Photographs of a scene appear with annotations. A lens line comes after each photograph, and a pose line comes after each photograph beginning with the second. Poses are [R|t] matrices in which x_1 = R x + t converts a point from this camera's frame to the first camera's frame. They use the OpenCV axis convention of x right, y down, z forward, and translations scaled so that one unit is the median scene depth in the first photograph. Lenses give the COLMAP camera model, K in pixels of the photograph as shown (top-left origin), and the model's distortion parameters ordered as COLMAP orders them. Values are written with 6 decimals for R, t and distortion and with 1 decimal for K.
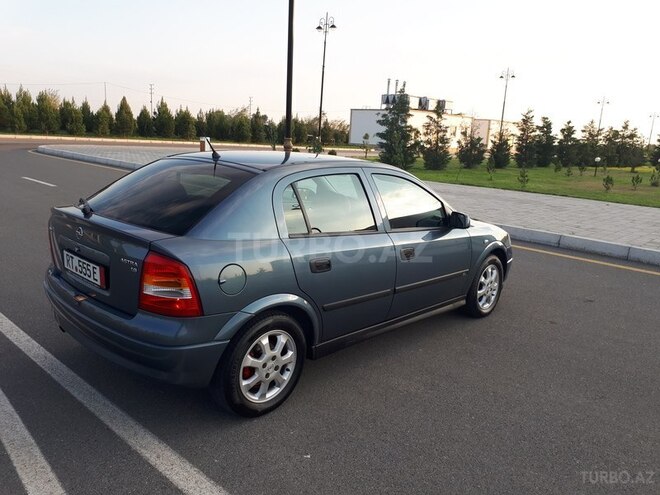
lens RADIAL K [[529.0, 0, 340.5], [0, 529.0, 238.4], [0, 0, 1]] dist [0.005731, 0.000908]
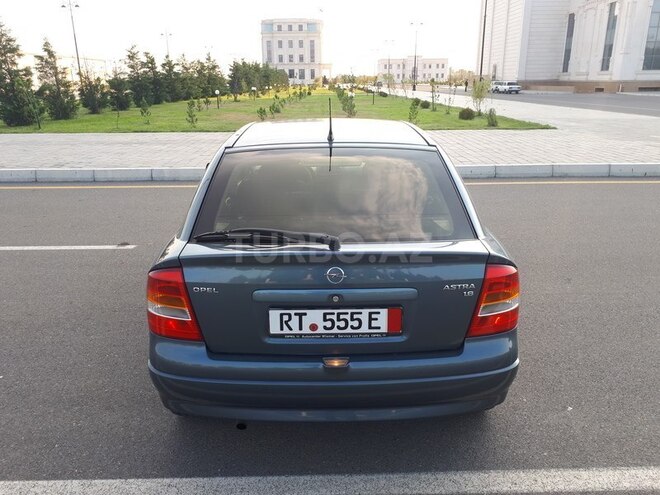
lens RADIAL K [[529.0, 0, 330.4], [0, 529.0, 237.8], [0, 0, 1]] dist [0.005731, 0.000908]
pose [[0.729000, -0.254950, 0.635263, -0.103717], [0.180006, 0.966788, 0.181434, -0.020513], [-0.660422, -0.017914, 0.750681, 0.054725]]
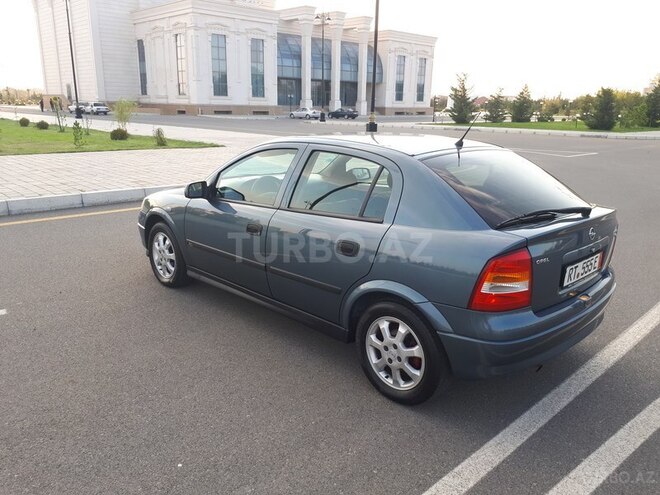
lens RADIAL K [[529.0, 0, 328.0], [0, 529.0, 242.4], [0, 0, 1]] dist [0.005731, 0.000908]
pose [[0.076284, -0.305482, 0.949137, -0.165890], [0.178377, 0.940735, 0.288441, -0.041312], [-0.981001, 0.147301, 0.126254, 0.153124]]
